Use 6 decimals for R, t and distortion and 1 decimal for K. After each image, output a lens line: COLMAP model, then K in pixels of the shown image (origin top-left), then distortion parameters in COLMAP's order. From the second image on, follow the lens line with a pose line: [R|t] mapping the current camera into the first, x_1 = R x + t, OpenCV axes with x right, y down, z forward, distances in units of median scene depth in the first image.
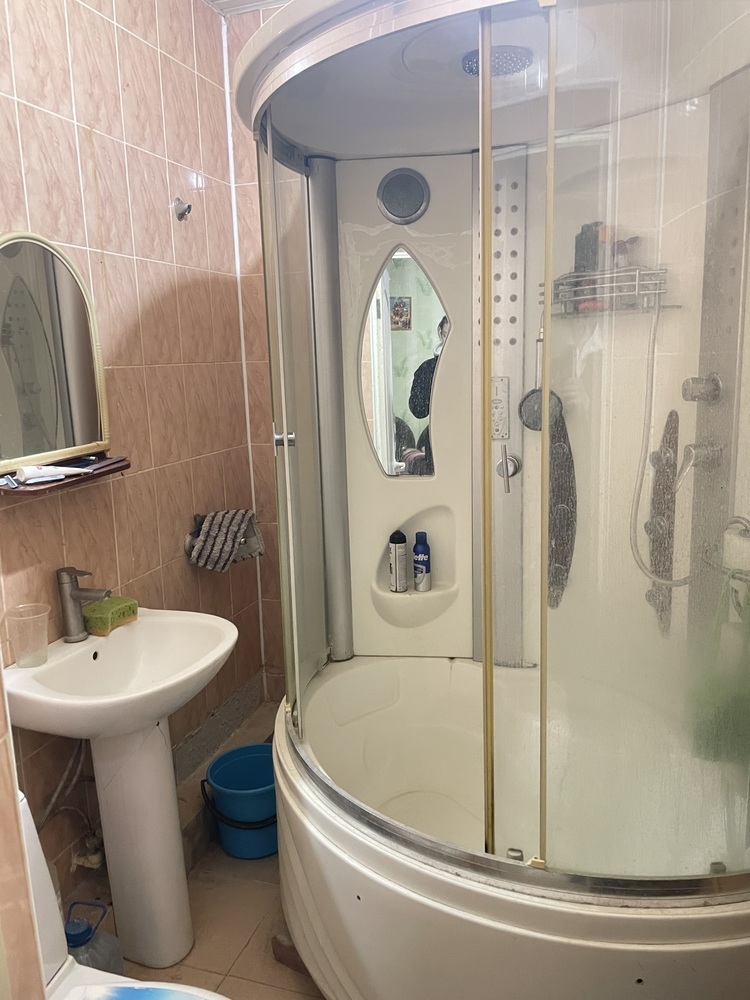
lens RADIAL K [[753.0, 0, 375.0], [0, 753.0, 500.0], [0, 0, 1]] dist [0.087640, -0.125598]
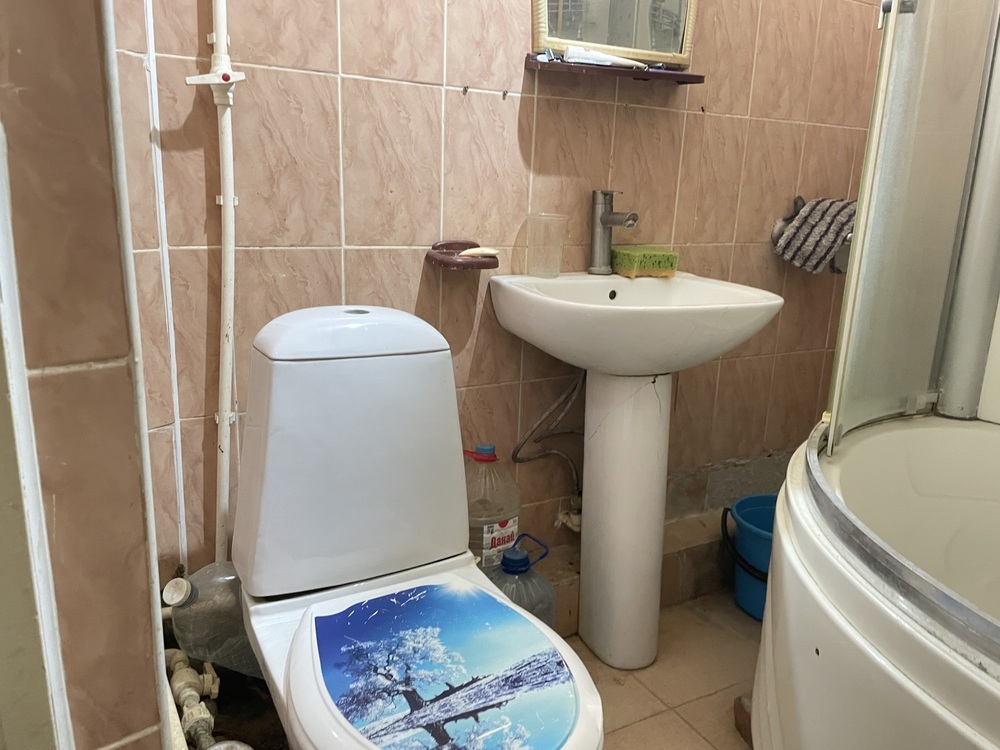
lens RADIAL K [[753.0, 0, 501.5], [0, 753.0, 361.7], [0, 0, 1]] dist [0.087640, -0.125598]
pose [[0.735055, 0.218020, -0.641998, 0.099578], [-0.187015, 0.975352, 0.117103, 0.173181], [0.651705, 0.033986, 0.757711, 0.219386]]
